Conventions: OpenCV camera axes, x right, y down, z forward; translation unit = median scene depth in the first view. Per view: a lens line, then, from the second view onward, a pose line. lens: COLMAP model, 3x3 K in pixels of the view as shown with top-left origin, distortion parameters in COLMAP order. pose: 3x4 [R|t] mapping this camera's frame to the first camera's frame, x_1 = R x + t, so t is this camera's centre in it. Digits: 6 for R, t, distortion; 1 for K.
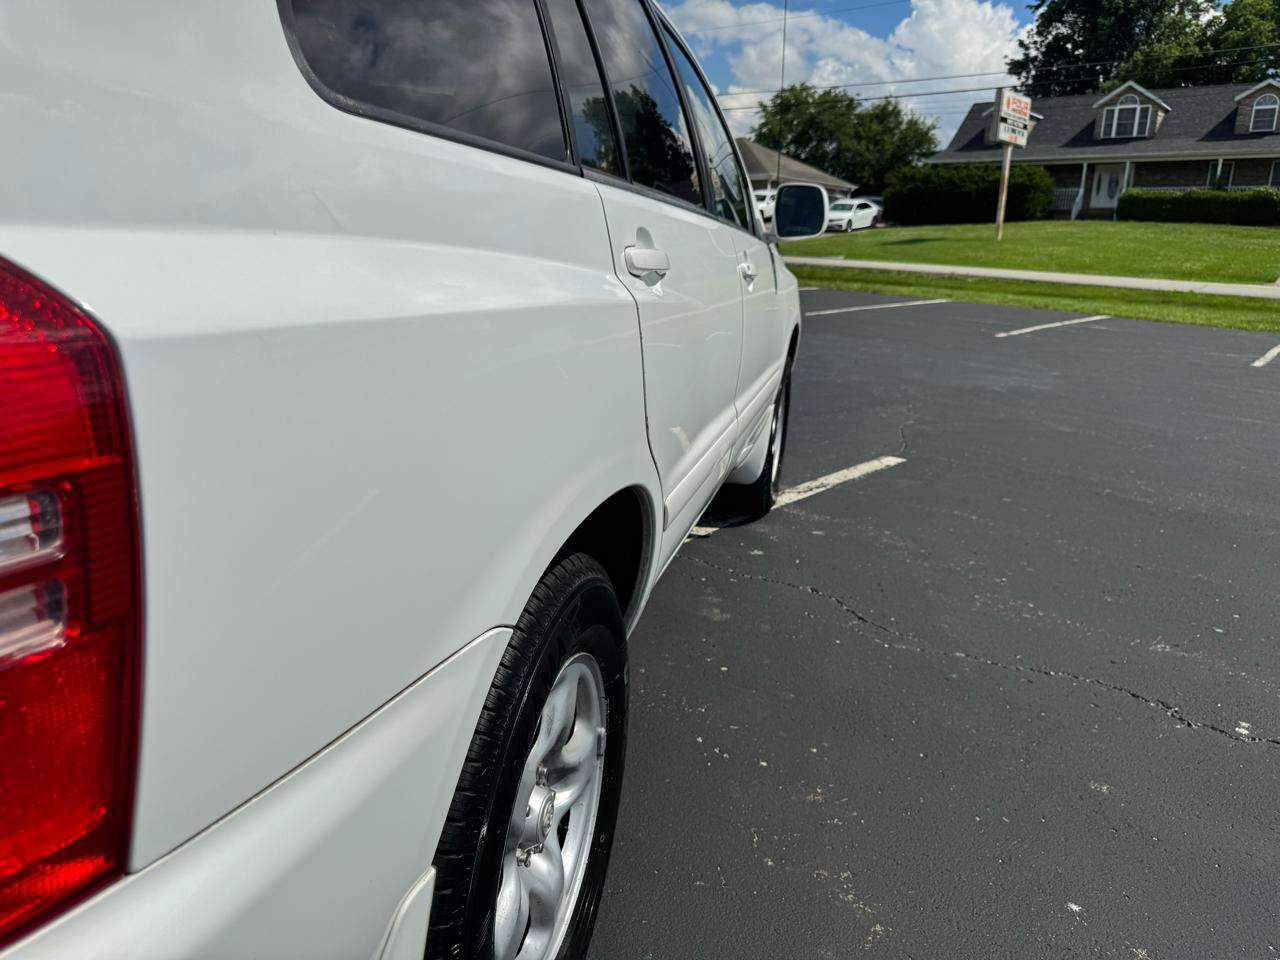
lens RADIAL K [[929.2, 0, 644.6], [0, 929.2, 456.0], [0, 0, 1]] dist [0.007745, -0.003646]
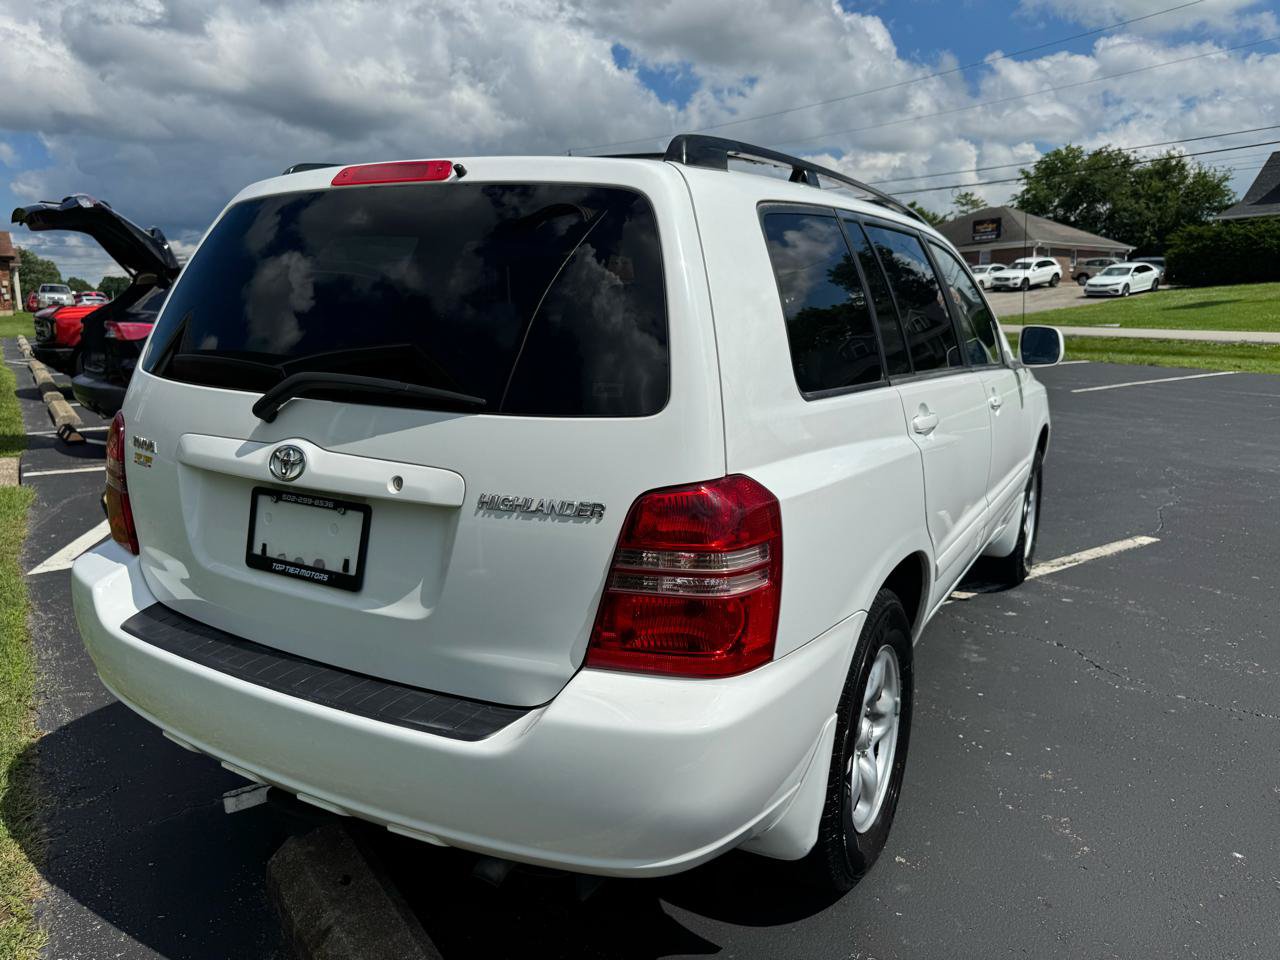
lens RADIAL K [[929.2, 0, 644.6], [0, 929.2, 456.0], [0, 0, 1]] dist [0.007745, -0.003646]
pose [[0.963973, -0.004481, -0.265961, -0.012019], [-0.016093, 0.997044, -0.075126, -0.001870], [0.265512, 0.076700, 0.961052, -0.236835]]
